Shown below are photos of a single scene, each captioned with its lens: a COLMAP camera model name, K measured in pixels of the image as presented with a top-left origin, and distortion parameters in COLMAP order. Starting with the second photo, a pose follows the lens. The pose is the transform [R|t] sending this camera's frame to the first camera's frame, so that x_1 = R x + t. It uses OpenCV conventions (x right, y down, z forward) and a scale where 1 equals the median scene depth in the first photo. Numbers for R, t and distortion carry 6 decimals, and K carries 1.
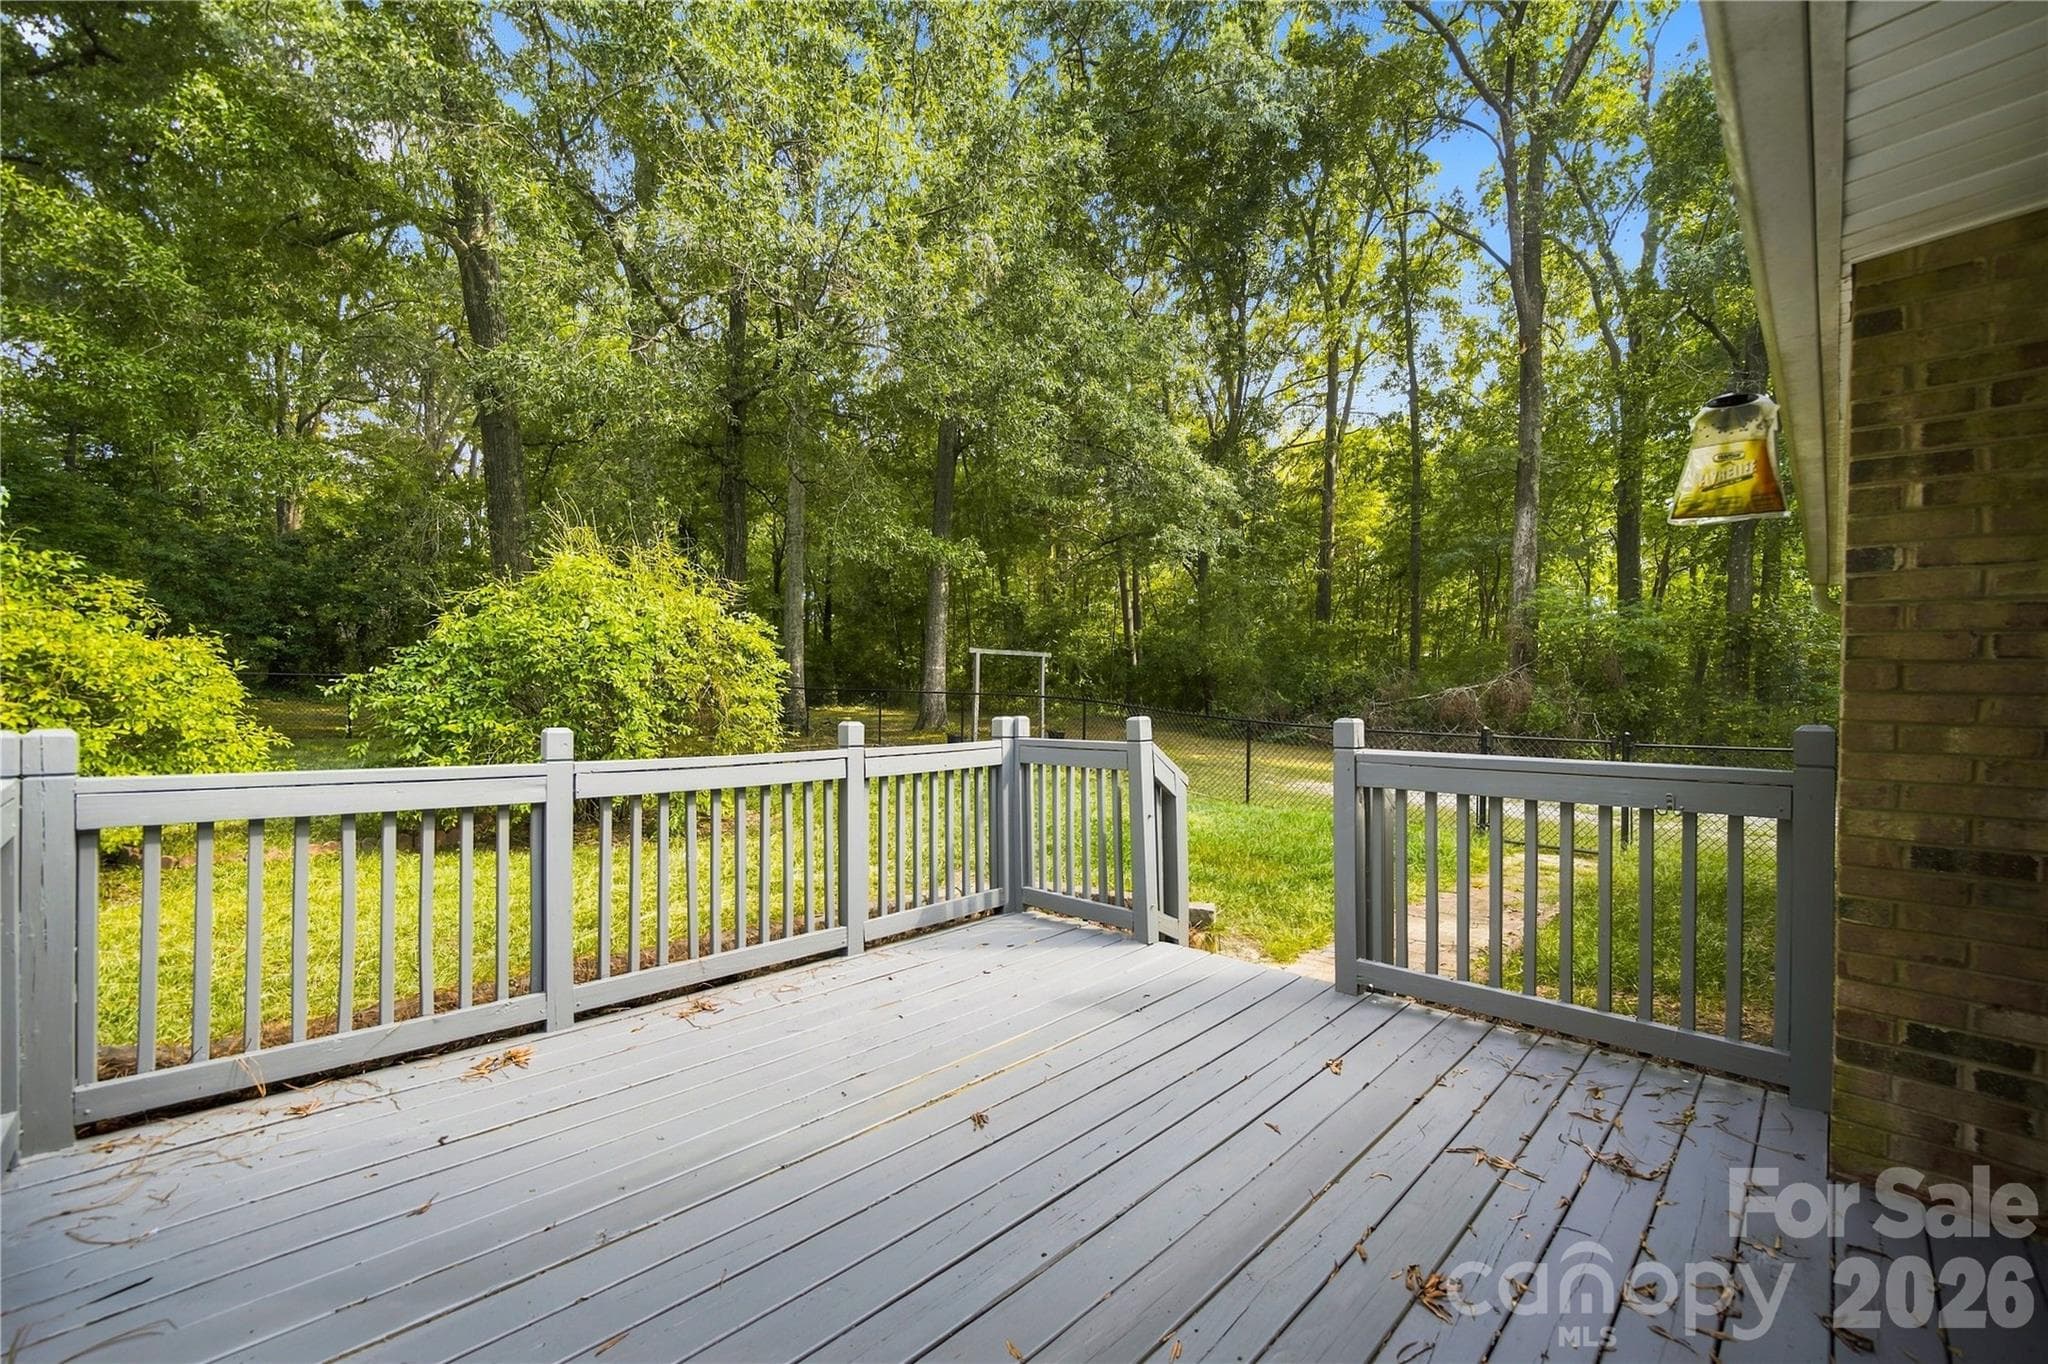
lens RADIAL K [[844.9, 0, 1031.2], [0, 844.9, 693.4], [0, 0, 1]] dist [0.002564, 0.002206]
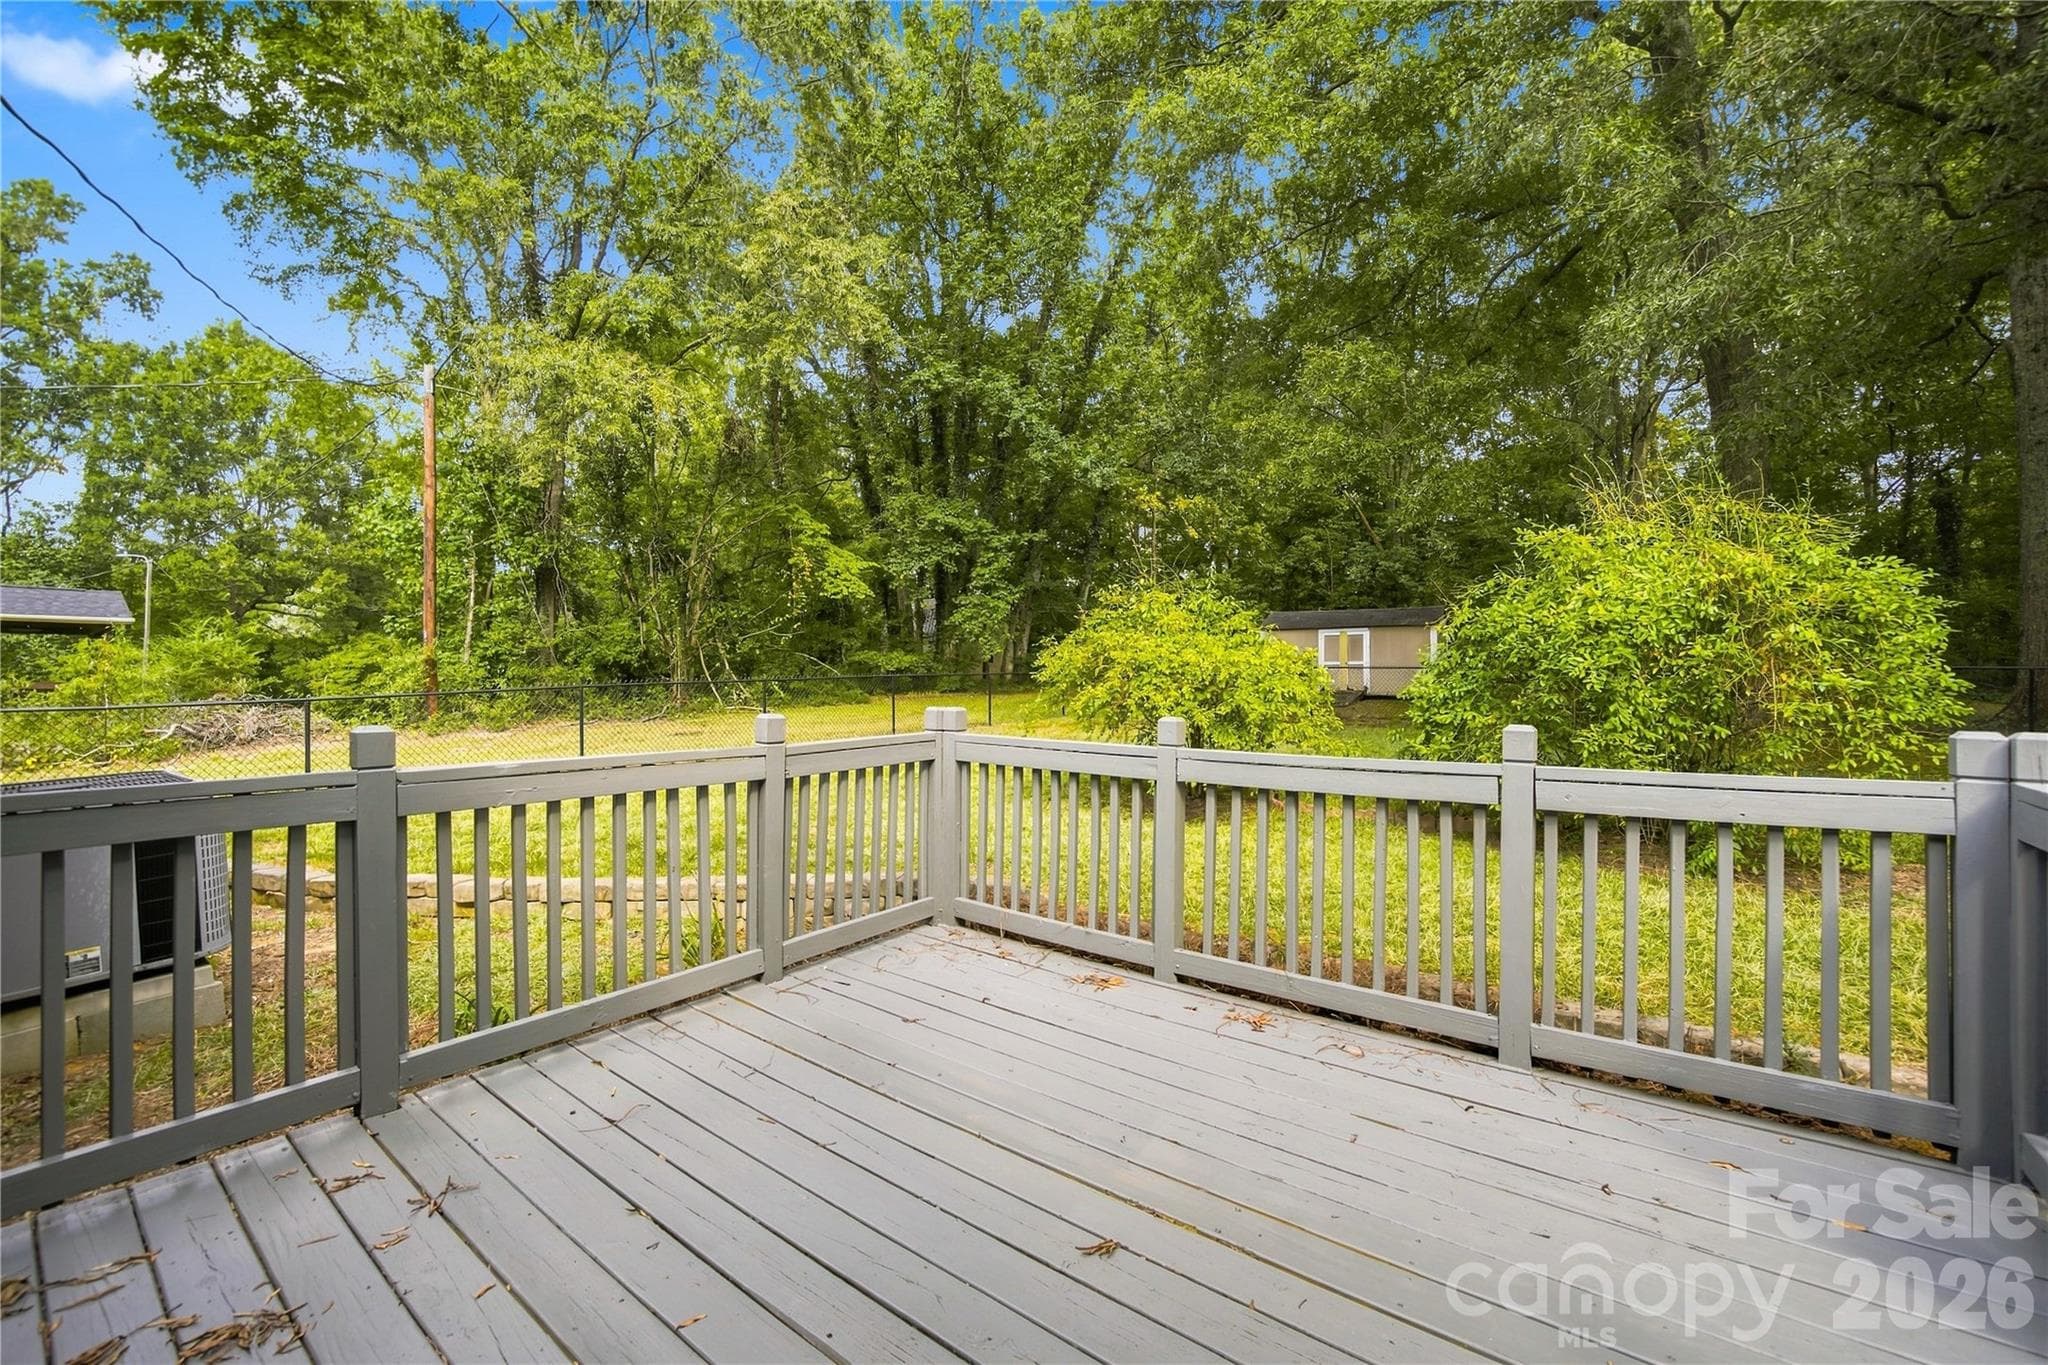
lens RADIAL K [[844.9, 0, 1029.1], [0, 844.9, 684.9], [0, 0, 1]] dist [0.002564, 0.002206]
pose [[0.104721, -0.012972, -0.994417, 0.508533], [0.002912, 0.999915, -0.012737, 0.011182], [0.994497, -0.001562, 0.104750, 0.637395]]
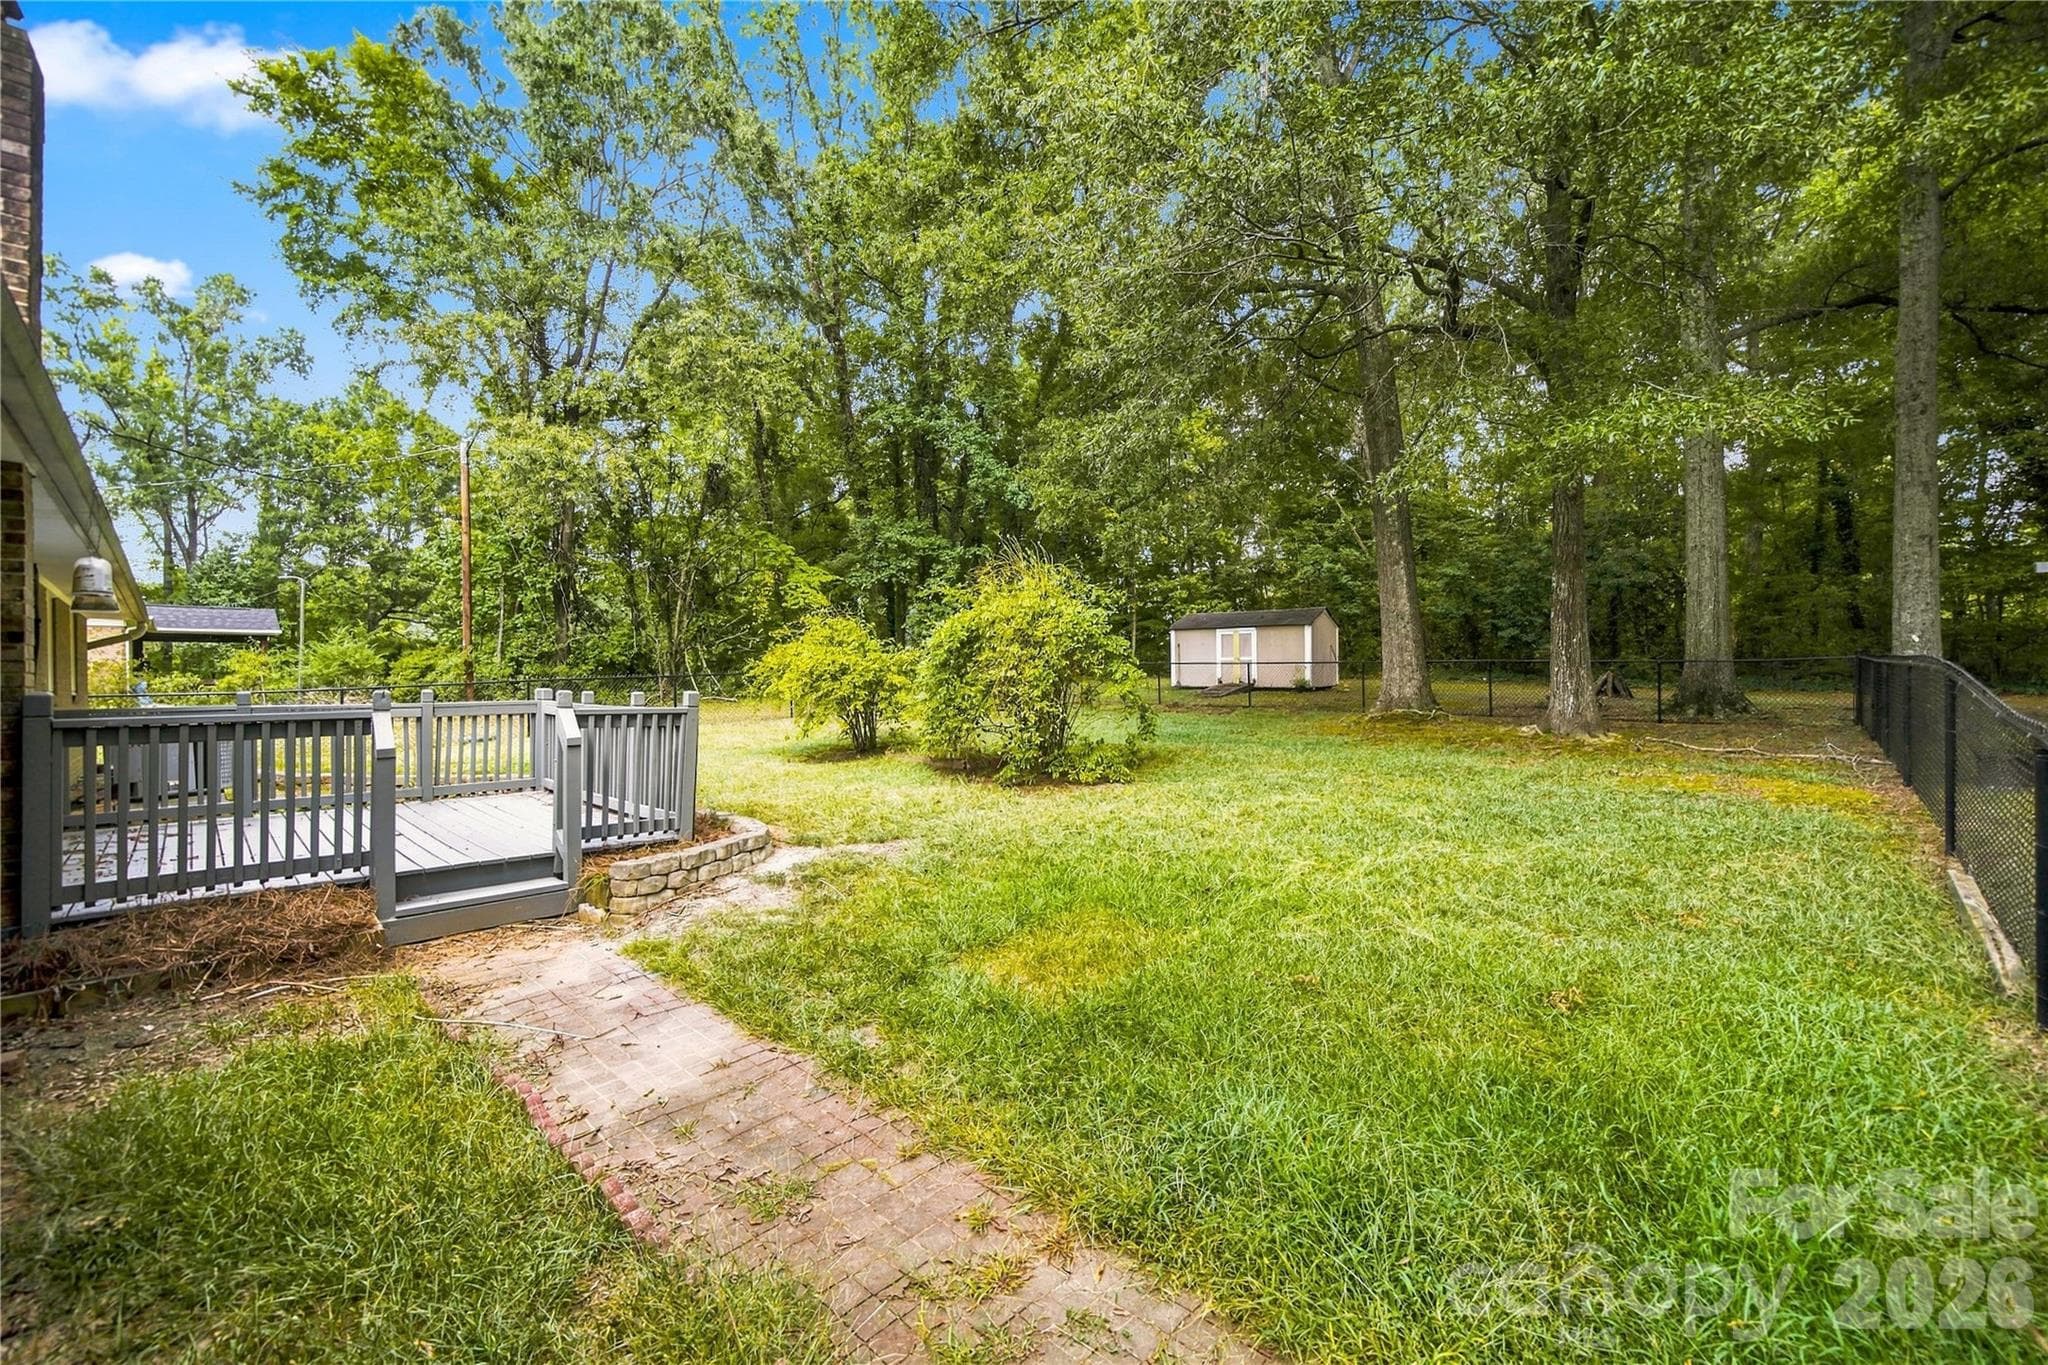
lens RADIAL K [[844.9, 0, 1022.2], [0, 844.9, 686.7], [0, 0, 1]] dist [0.002564, 0.002206]
pose [[-0.011481, -0.004768, -0.999923, 0.824537], [0.004803, 0.999977, -0.004824, 0.018517], [0.999923, -0.004858, -0.011457, 0.993604]]
